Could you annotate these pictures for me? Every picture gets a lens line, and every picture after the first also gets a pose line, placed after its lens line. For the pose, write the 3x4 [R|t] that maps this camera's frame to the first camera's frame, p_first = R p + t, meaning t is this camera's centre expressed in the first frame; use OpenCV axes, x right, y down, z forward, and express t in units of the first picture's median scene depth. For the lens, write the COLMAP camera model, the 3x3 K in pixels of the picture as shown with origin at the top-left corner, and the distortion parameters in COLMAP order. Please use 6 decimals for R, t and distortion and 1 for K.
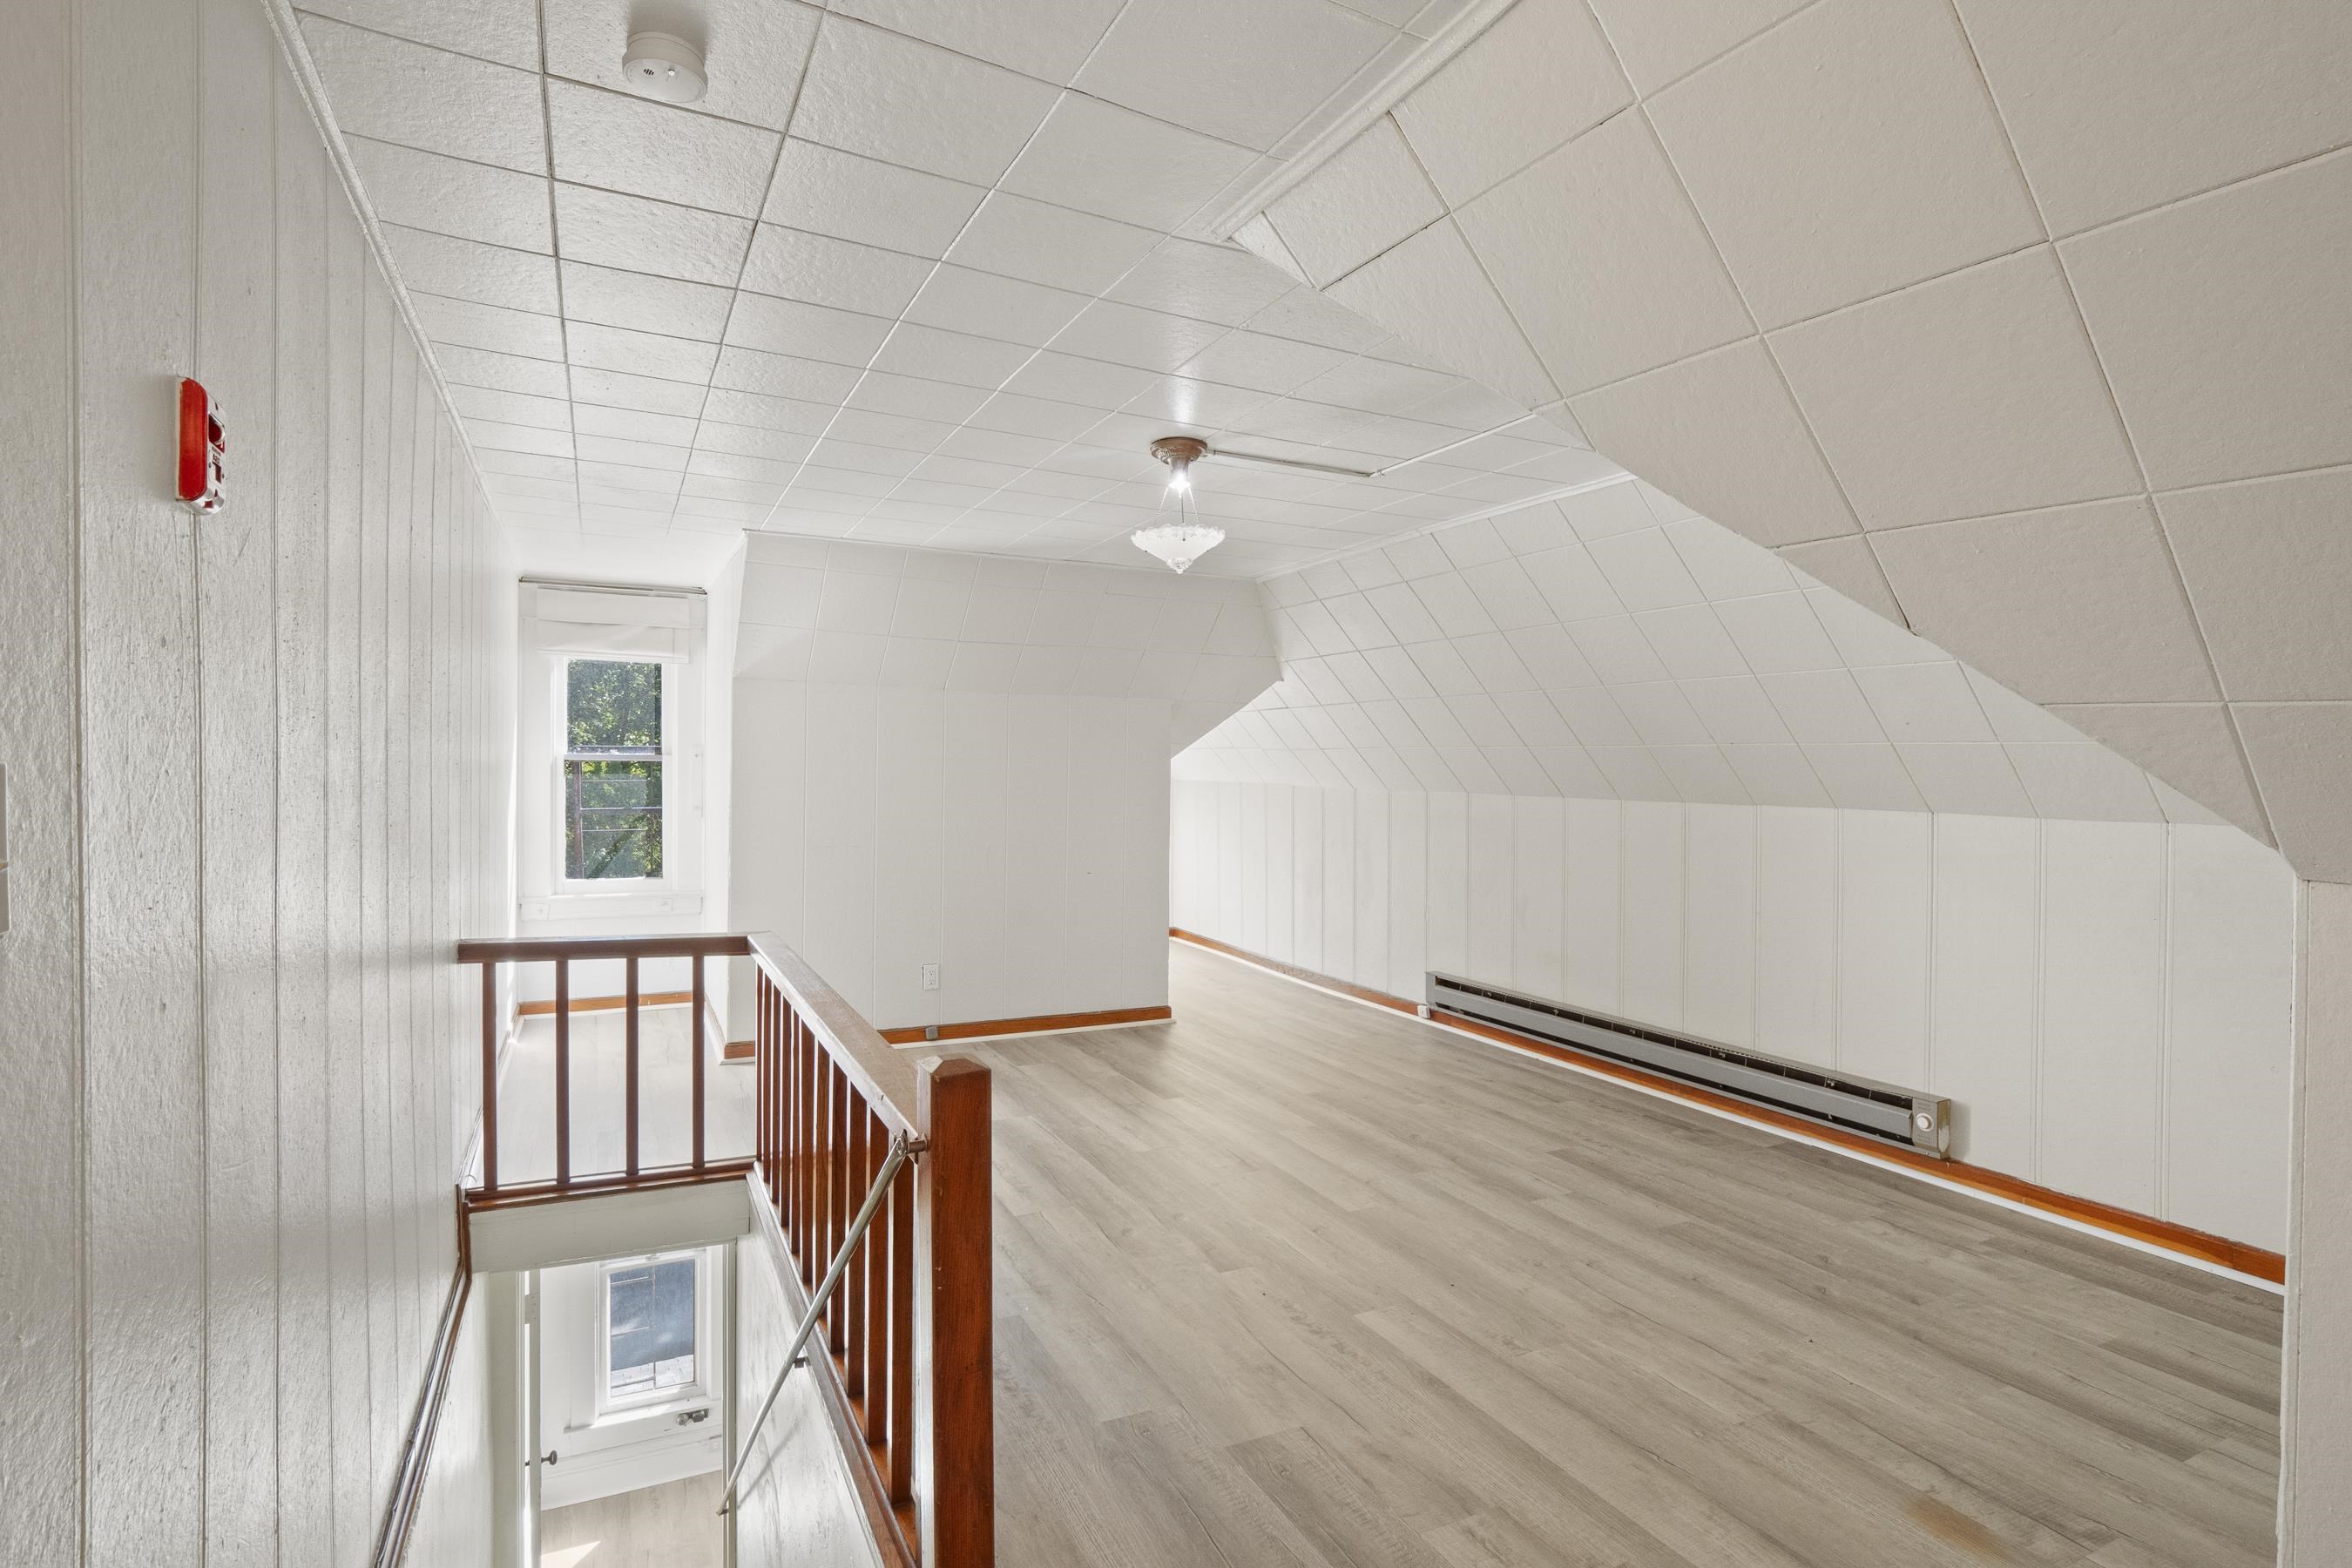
lens RADIAL K [[1146.8, 0, 1174.5], [0, 1146.8, 770.9], [0, 0, 1]] dist [-0.021762, 0.001177]
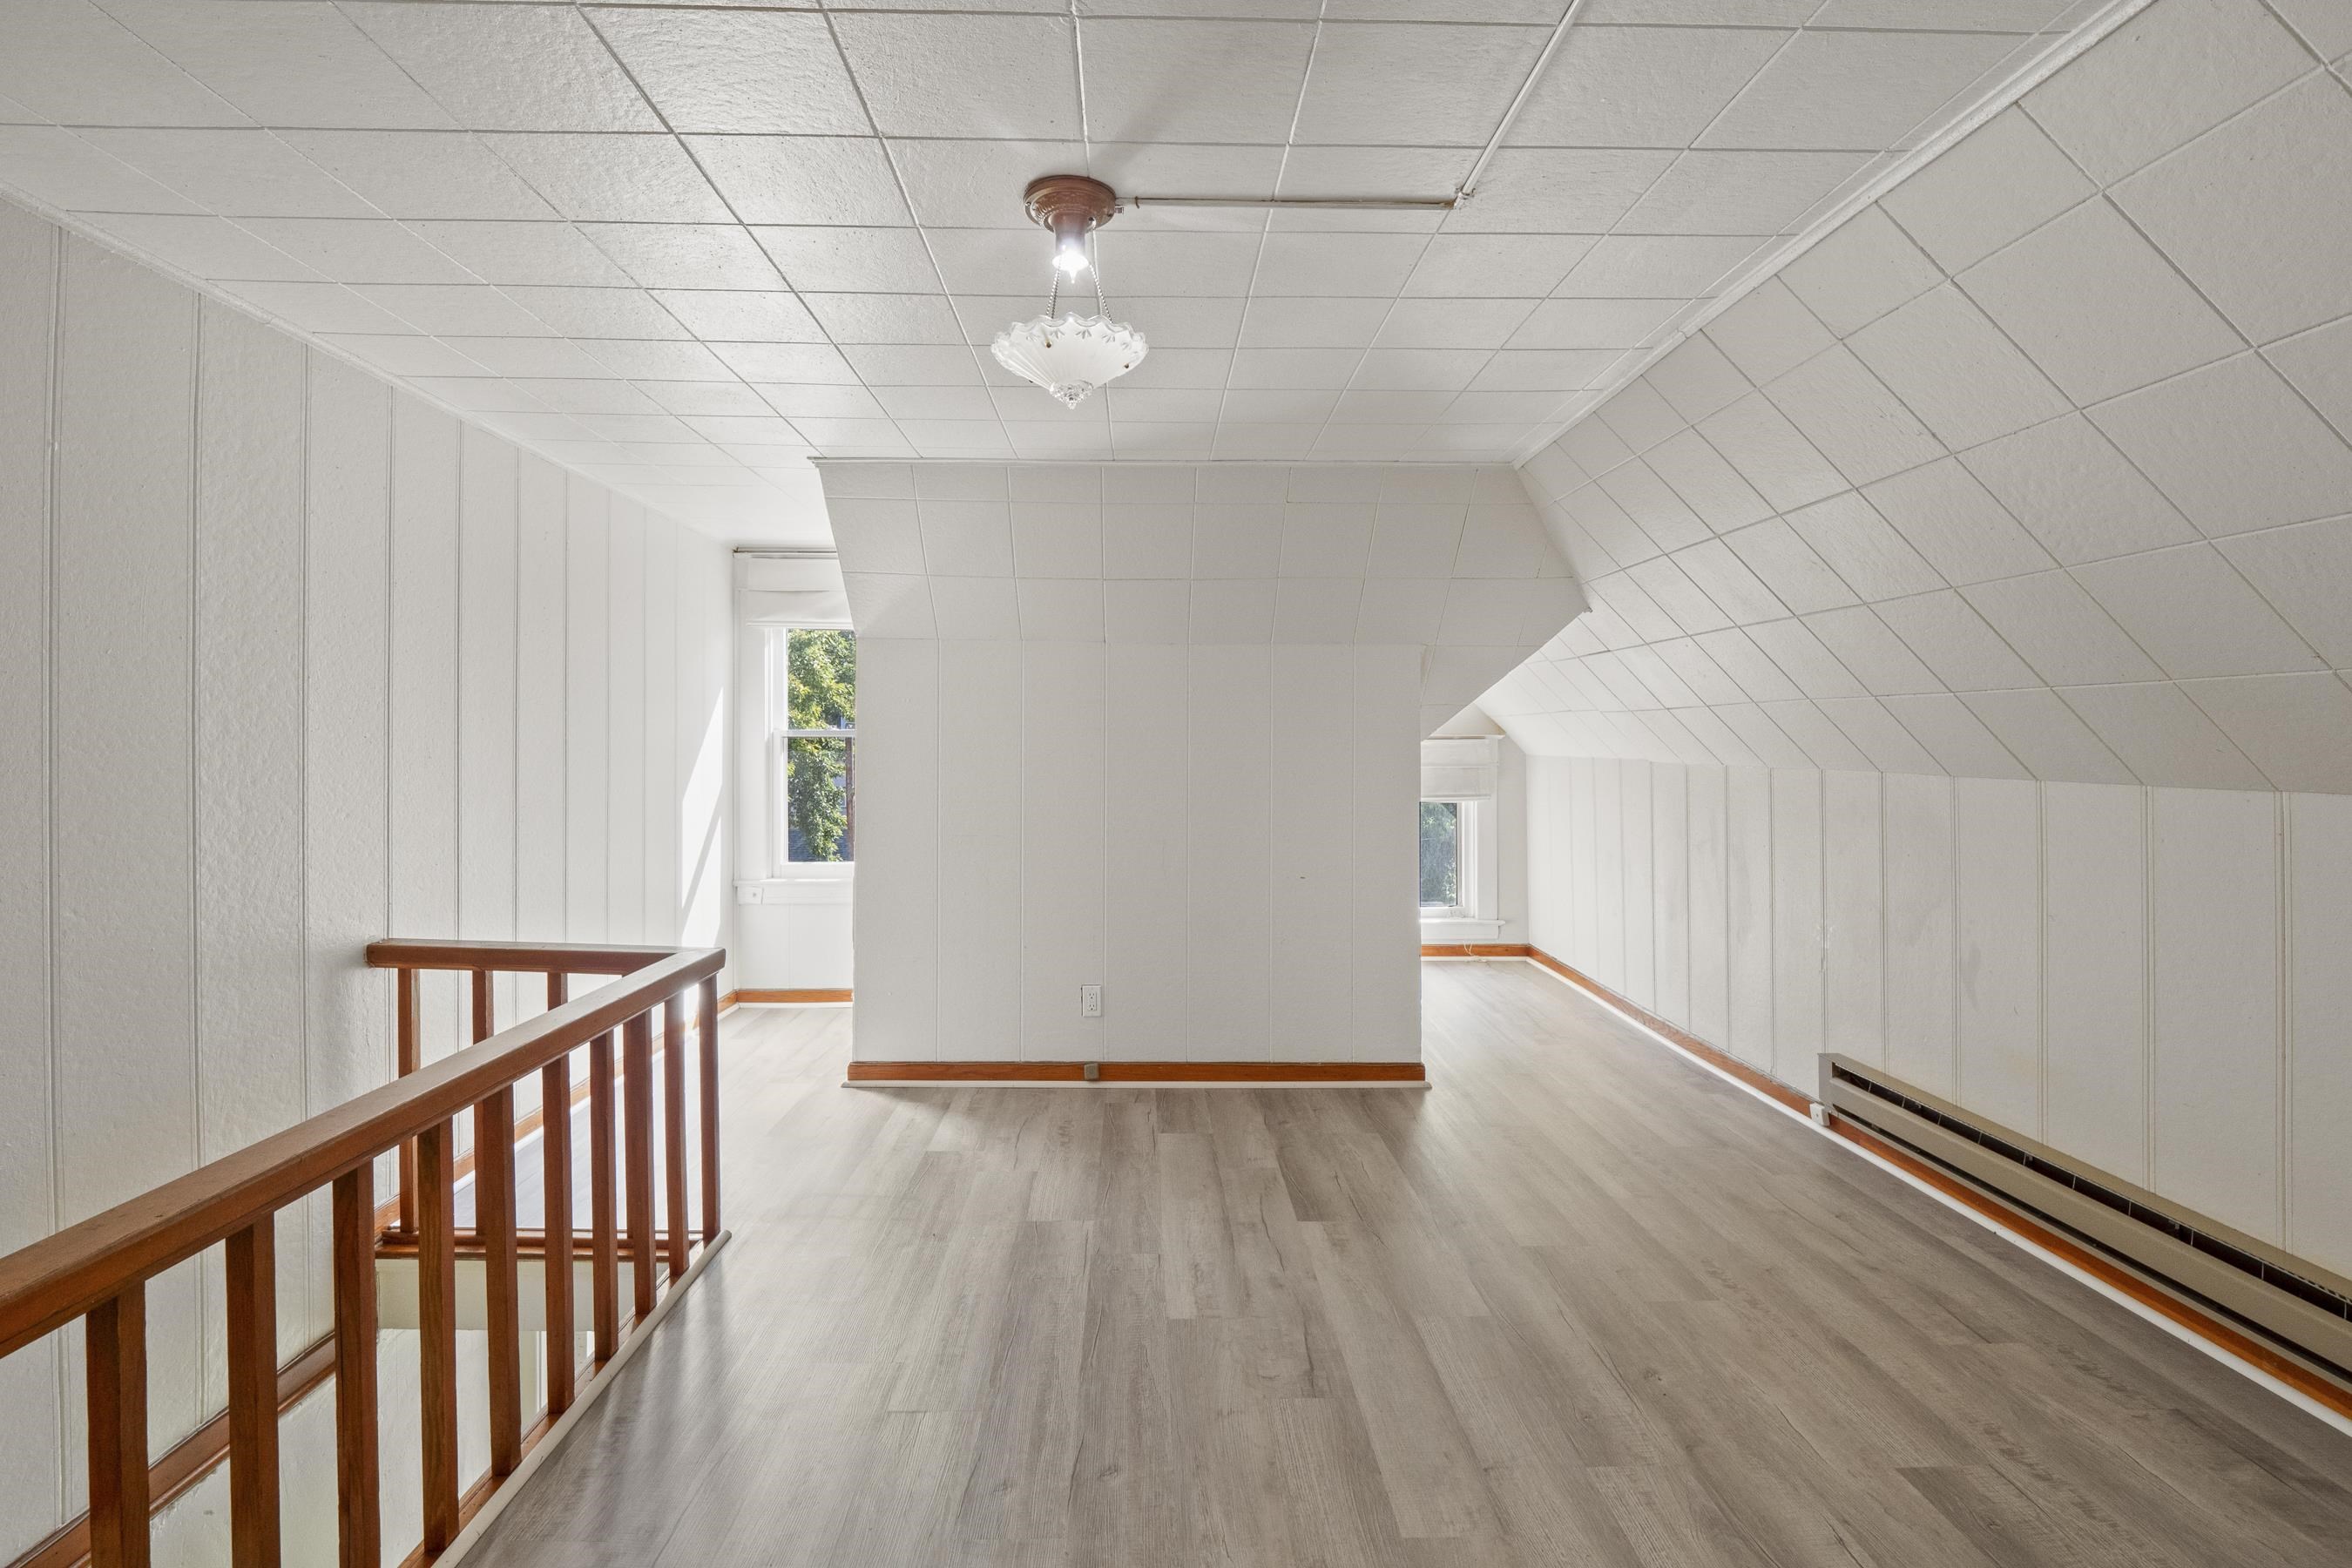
lens RADIAL K [[1159.6, 0, 1166.2], [0, 1159.6, 743.6], [0, 0, 1]] dist [-0.040347, 0.007810]
pose [[0.898679, -0.009739, -0.438499, 0.208005], [0.008635, 0.999953, -0.004513, 0.004005], [0.438523, 0.000270, 0.898720, 0.323659]]
